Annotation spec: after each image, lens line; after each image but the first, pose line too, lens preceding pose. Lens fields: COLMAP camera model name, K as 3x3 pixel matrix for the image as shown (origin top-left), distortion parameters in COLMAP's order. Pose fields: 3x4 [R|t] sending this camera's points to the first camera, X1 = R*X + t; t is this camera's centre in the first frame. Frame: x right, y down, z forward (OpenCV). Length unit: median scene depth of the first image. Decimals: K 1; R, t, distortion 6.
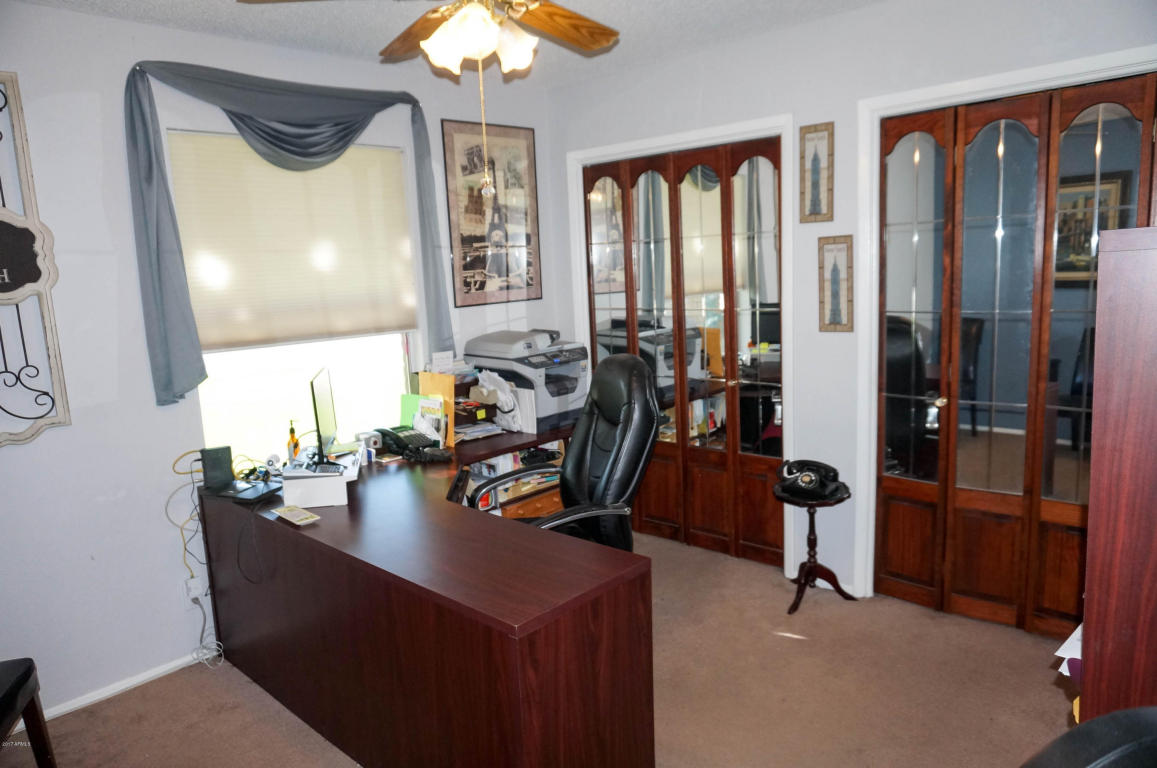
lens RADIAL K [[771.0, 0, 581.5], [0, 771.0, 387.5], [0, 0, 1]] dist [-0.041514, 0.033008]
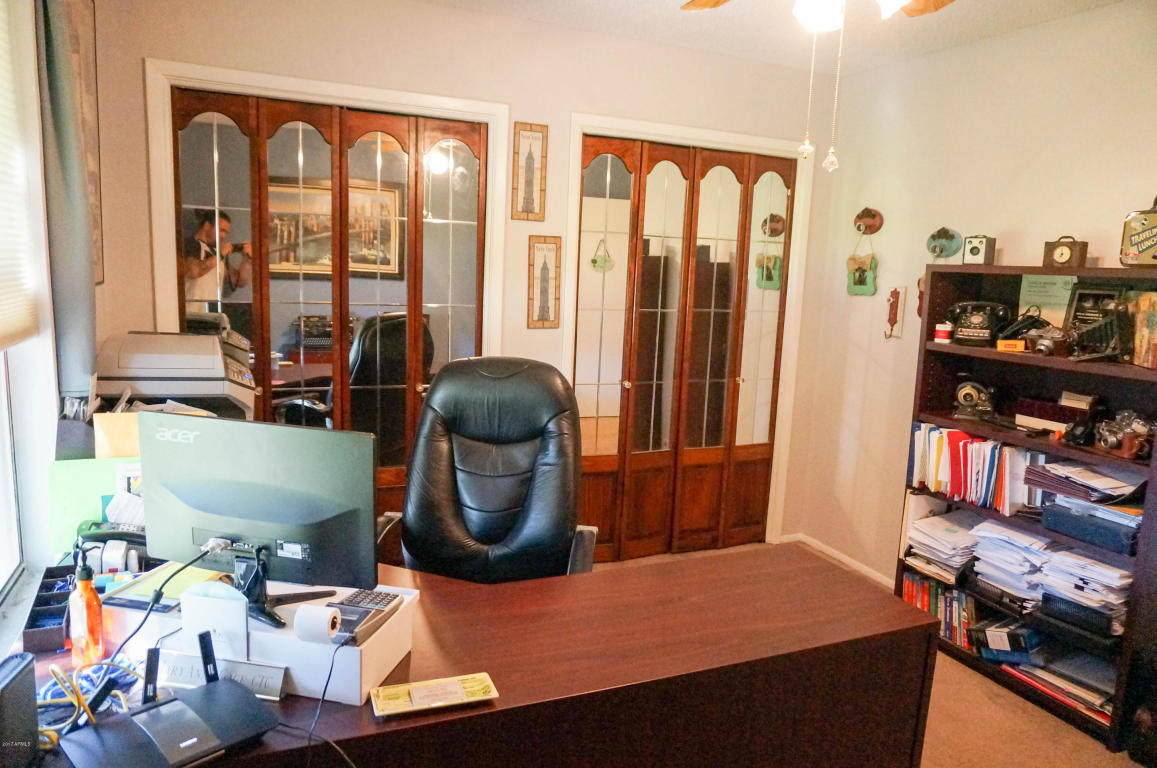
lens RADIAL K [[771.0, 0, 581.5], [0, 771.0, 387.5], [0, 0, 1]] dist [-0.041514, 0.033008]
pose [[0.425941, -0.083937, 0.900849, -0.602021], [0.076466, 0.995464, 0.056598, -0.048054], [-0.901514, 0.044777, 0.430428, 0.514185]]
